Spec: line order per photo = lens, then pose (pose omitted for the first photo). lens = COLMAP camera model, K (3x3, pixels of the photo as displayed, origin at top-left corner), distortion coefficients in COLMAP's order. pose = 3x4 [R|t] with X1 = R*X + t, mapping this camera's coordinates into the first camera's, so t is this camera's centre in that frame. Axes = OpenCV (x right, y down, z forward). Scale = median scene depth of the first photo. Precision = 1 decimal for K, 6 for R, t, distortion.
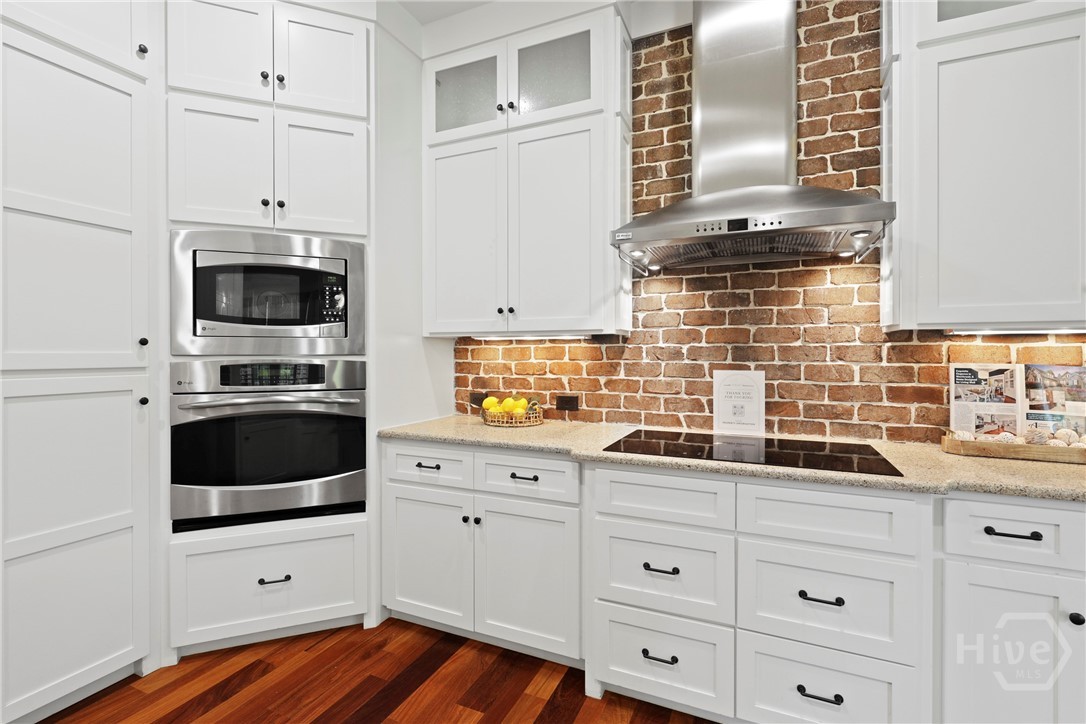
lens RADIAL K [[489.2, 0, 545.9], [0, 489.2, 357.3], [0, 0, 1]] dist [-0.000368, 0.000078]
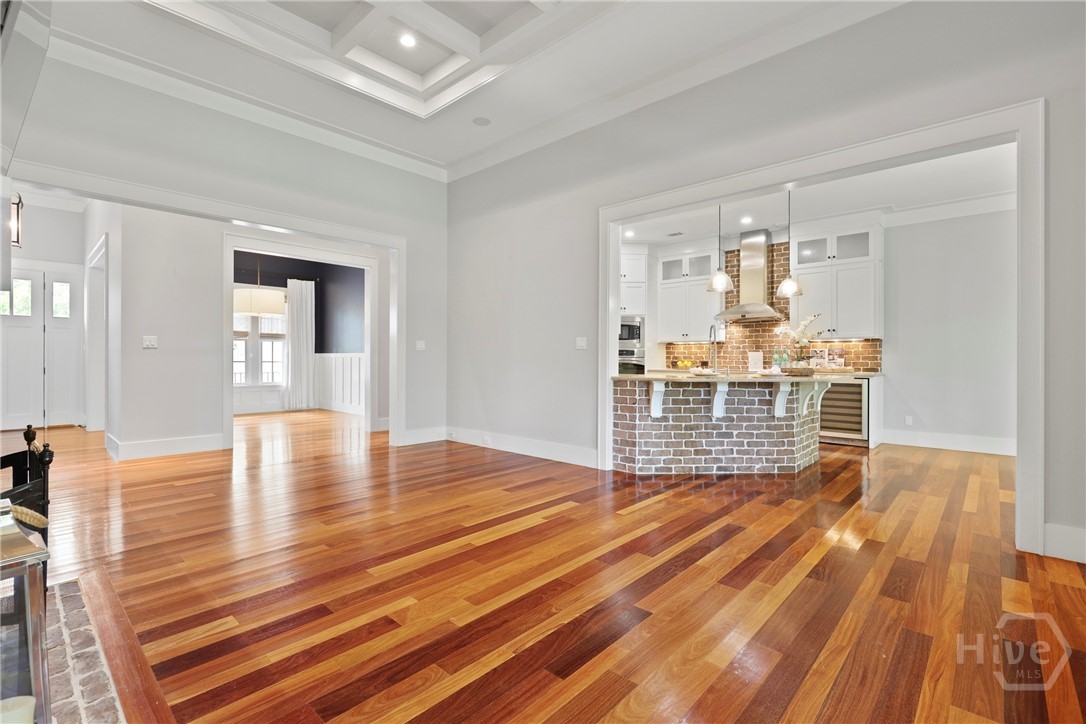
lens RADIAL K [[489.2, 0, 546.6], [0, 489.2, 359.2], [0, 0, 1]] dist [-0.000368, 0.000078]
pose [[0.953675, 0.002050, -0.300832, 0.022965], [-0.004837, 0.999952, -0.008521, 0.103203], [0.300800, 0.009582, 0.953639, -2.466292]]
